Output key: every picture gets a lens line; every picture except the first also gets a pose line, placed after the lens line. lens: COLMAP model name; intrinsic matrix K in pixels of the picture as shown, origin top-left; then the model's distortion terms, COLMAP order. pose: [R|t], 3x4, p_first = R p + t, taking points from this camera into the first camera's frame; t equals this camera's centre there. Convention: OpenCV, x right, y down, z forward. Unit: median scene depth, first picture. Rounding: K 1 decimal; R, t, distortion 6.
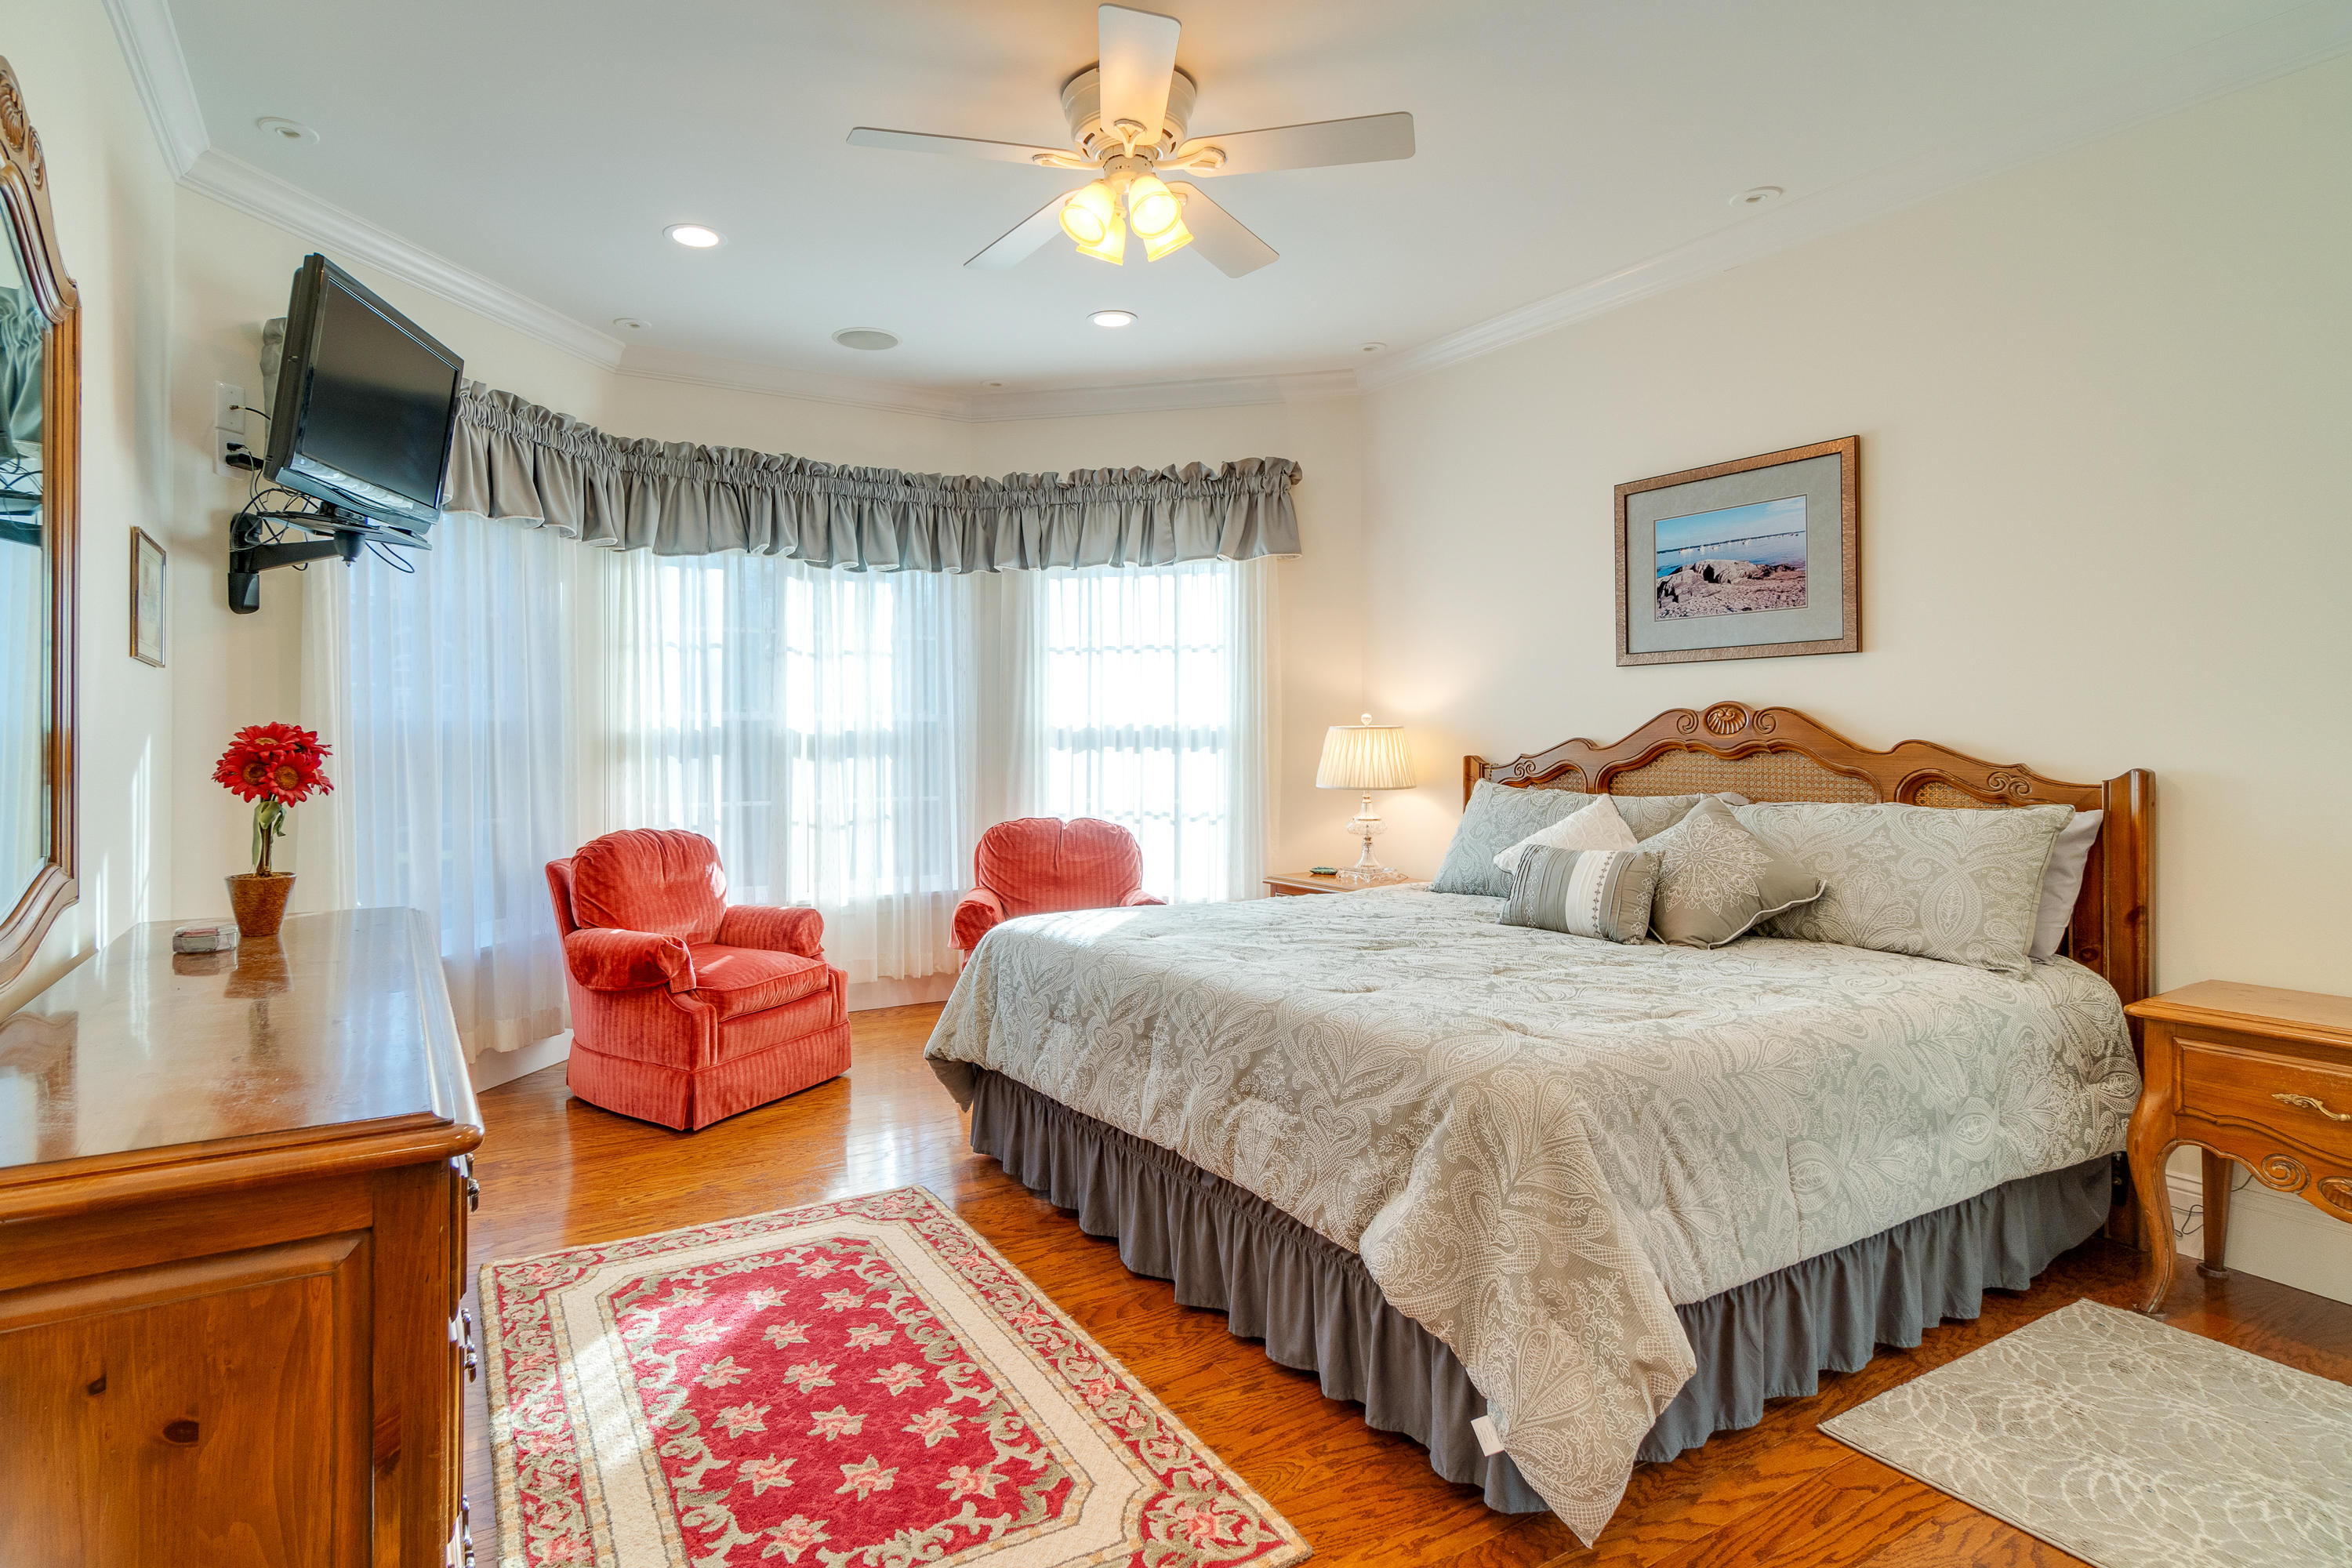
lens RADIAL K [[1160.5, 0, 1044.1], [0, 1160.5, 723.9], [0, 0, 1]] dist [-0.001447, -0.000084]
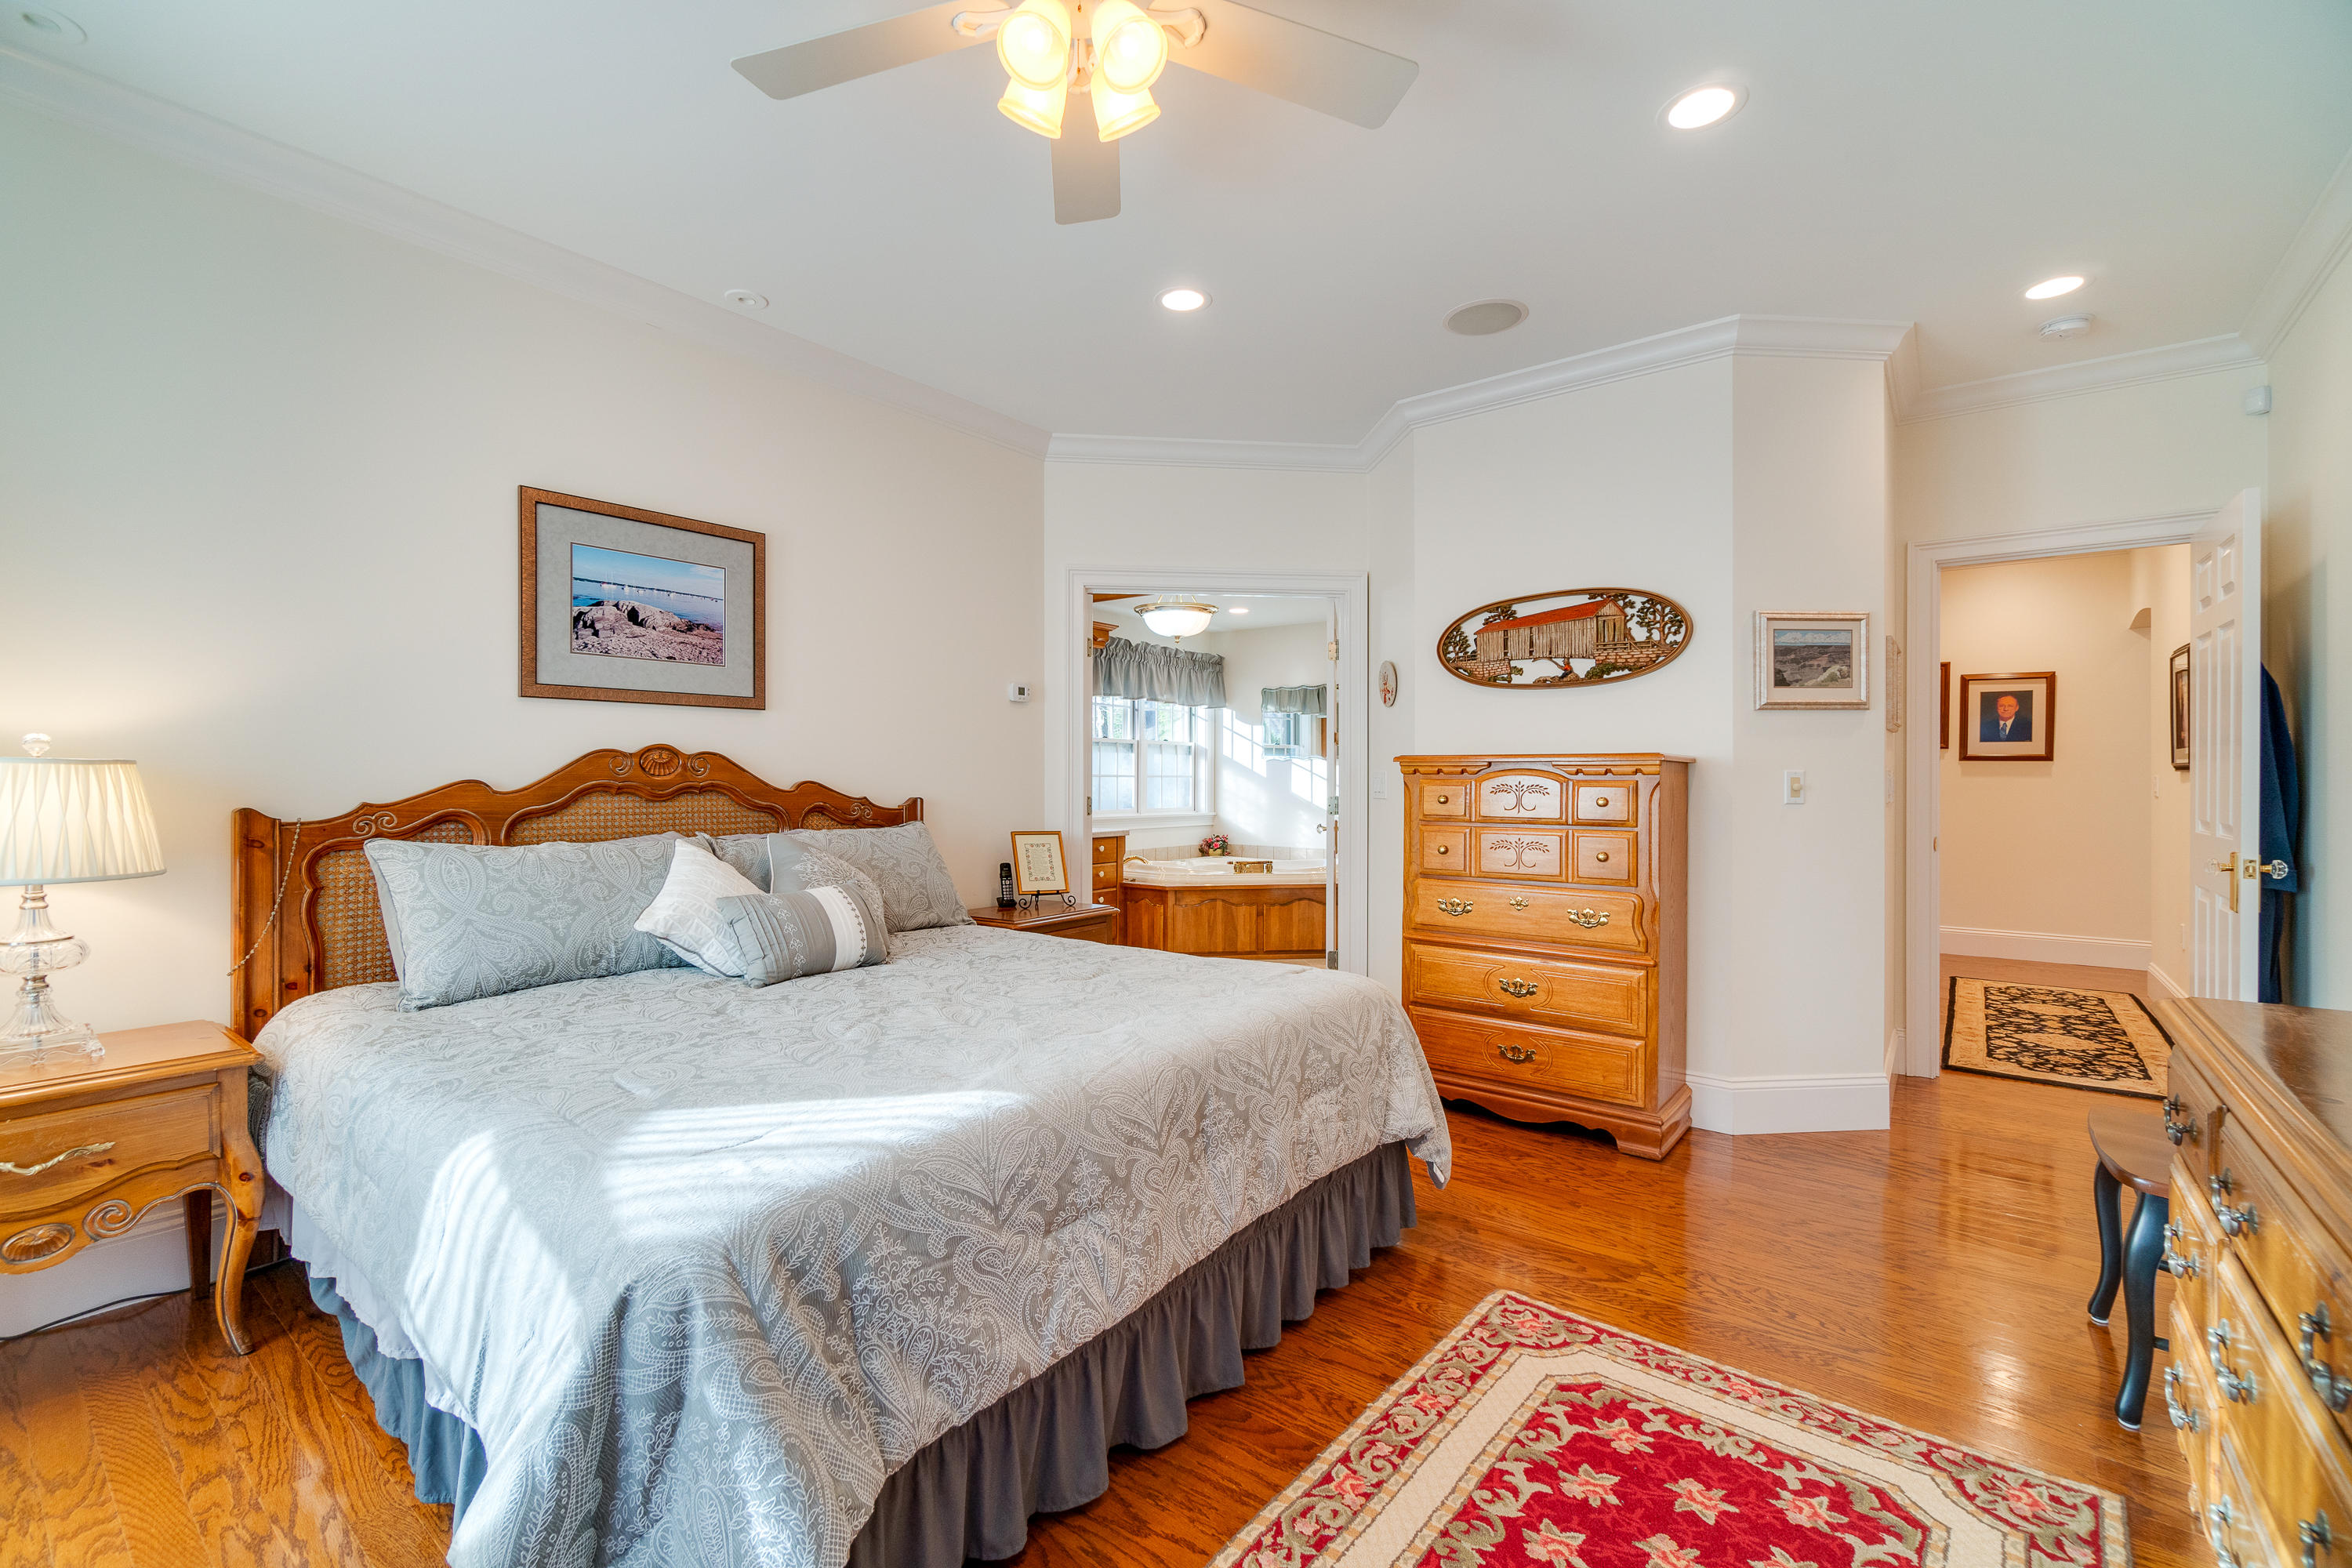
lens RADIAL K [[1017.2, 0, 1160.3], [0, 1017.2, 780.8], [0, 0, 1]] dist [-0.006249, 0.000280]
pose [[-0.381484, -0.000156, 0.924375, -0.625504], [-0.007623, 0.999967, -0.002977, 0.018238], [-0.924344, -0.008182, -0.381472, 1.403022]]
